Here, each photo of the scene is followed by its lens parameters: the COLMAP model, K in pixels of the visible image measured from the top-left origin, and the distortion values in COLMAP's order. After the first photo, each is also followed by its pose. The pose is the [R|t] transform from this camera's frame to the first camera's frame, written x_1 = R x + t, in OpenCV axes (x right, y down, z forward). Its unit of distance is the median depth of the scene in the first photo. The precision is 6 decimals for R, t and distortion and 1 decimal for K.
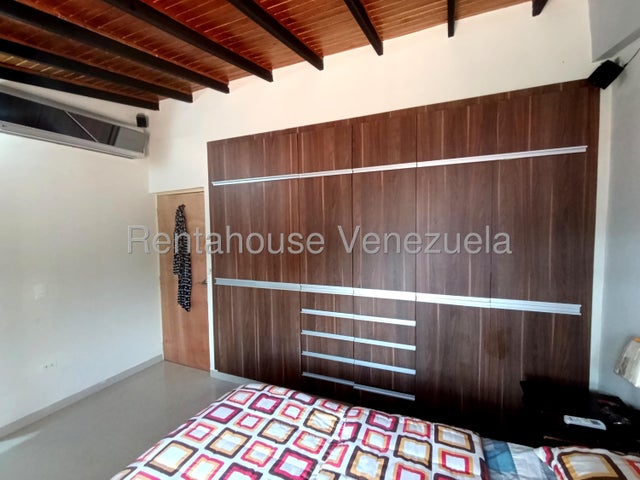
lens RADIAL K [[293.9, 0, 316.1], [0, 293.9, 240.5], [0, 0, 1]] dist [-0.003455, 0.004840]
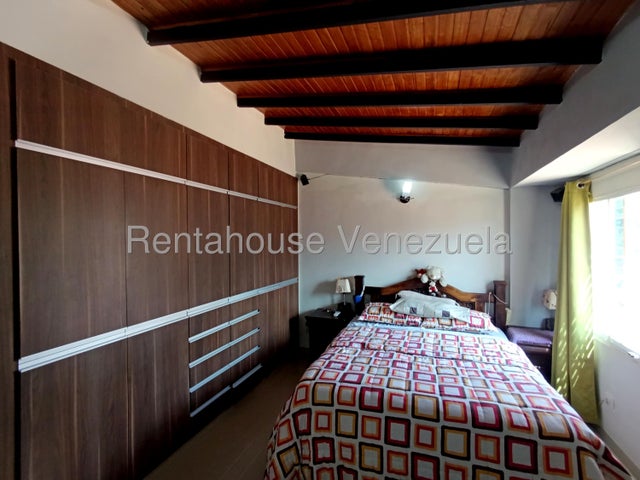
lens RADIAL K [[293.9, 0, 315.2], [0, 293.9, 242.3], [0, 0, 1]] dist [-0.003455, 0.004840]
pose [[-0.042796, 0.010581, 0.999028, -0.998101], [0.059206, 0.998213, -0.008036, -0.016426], [-0.997328, 0.058805, -0.043346, 0.717803]]
